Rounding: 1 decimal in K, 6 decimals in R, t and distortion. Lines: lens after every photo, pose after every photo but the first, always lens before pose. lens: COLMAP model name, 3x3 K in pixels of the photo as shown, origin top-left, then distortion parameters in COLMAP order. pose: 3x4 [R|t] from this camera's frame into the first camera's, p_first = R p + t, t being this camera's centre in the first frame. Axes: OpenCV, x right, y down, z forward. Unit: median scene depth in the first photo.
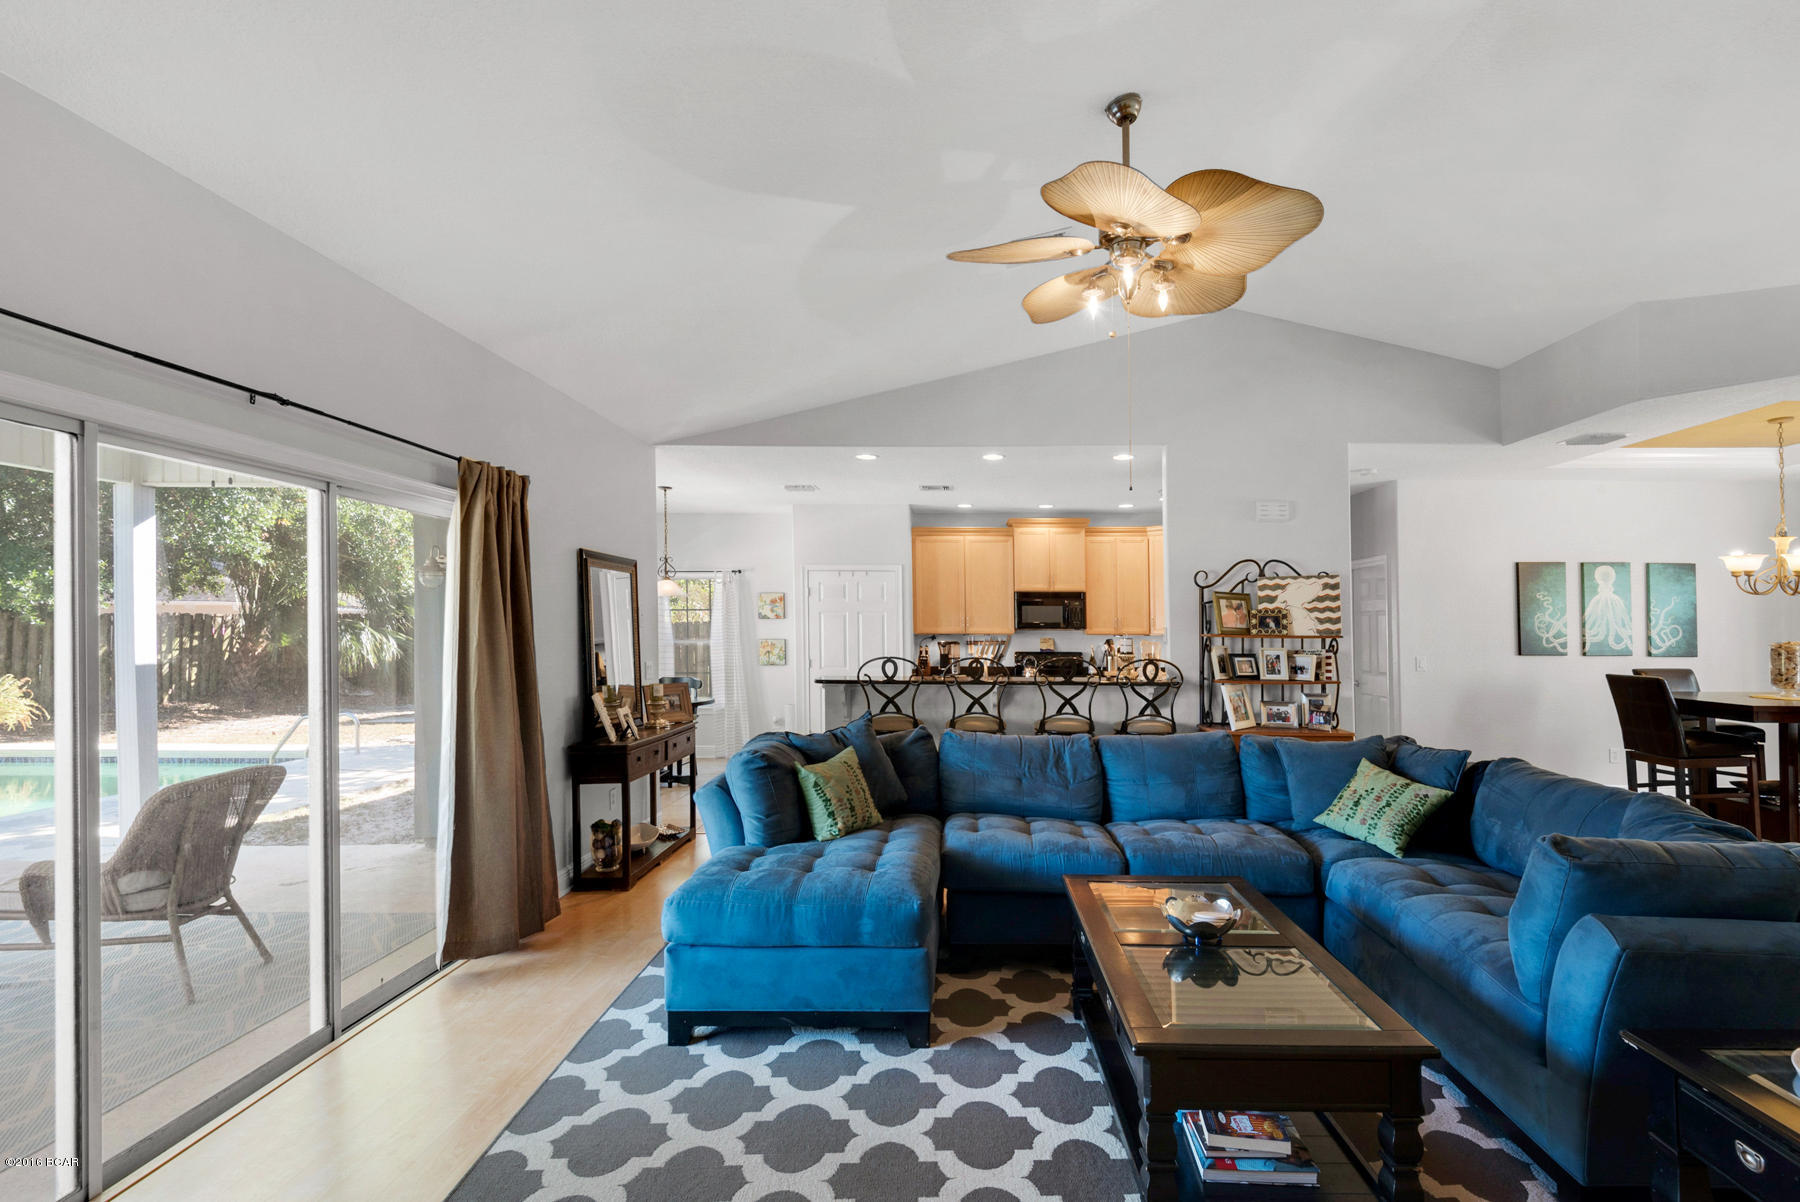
lens RADIAL K [[823.6, 0, 976.7], [0, 823.6, 602.7], [0, 0, 1]] dist [-0.008781, -0.000321]
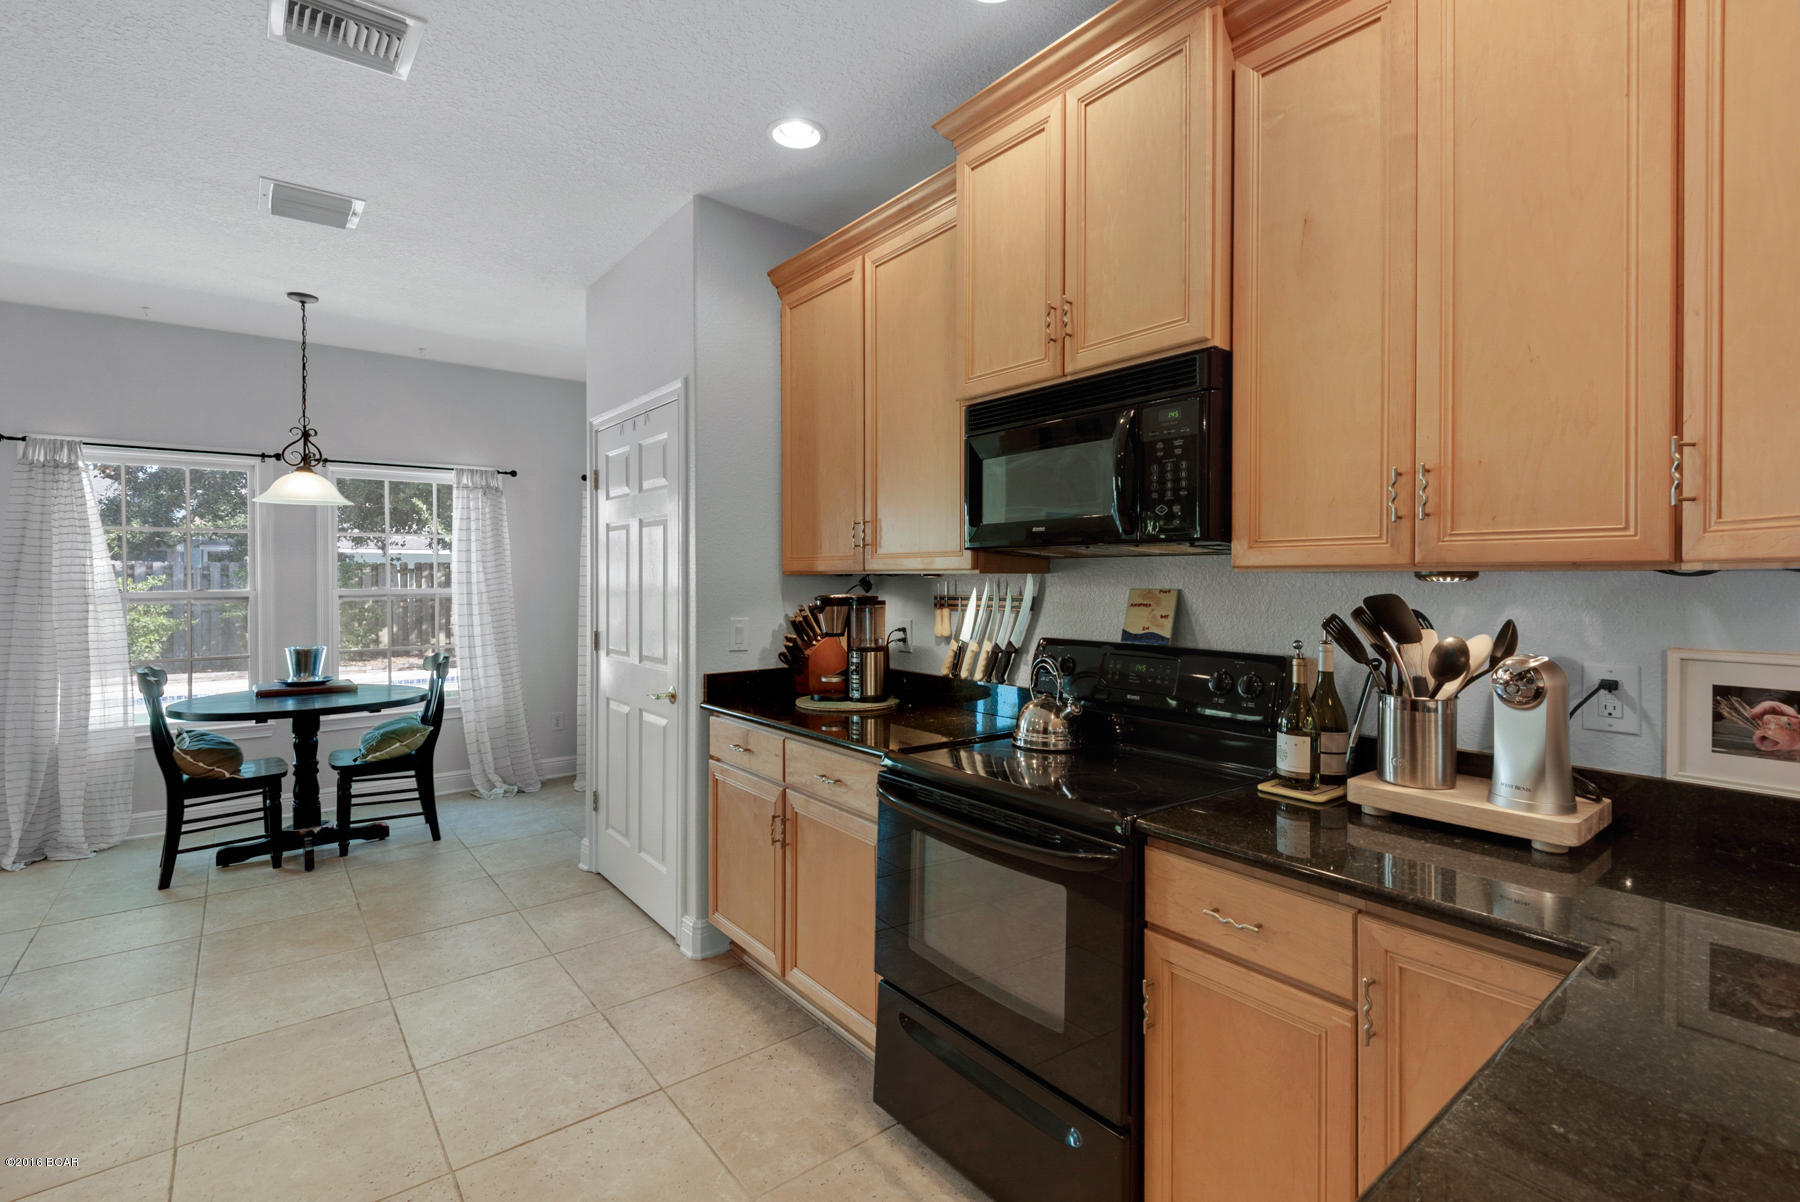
lens RADIAL K [[819.0, 0, 893.8], [0, 819.0, 581.4], [0, 0, 1]] dist [0.042993, -0.026003]
pose [[0.611431, 0.003644, -0.791289, 0.282254], [0.026003, 0.999357, 0.024694, 0.040418], [0.790870, -0.035675, 0.610943, 0.970368]]
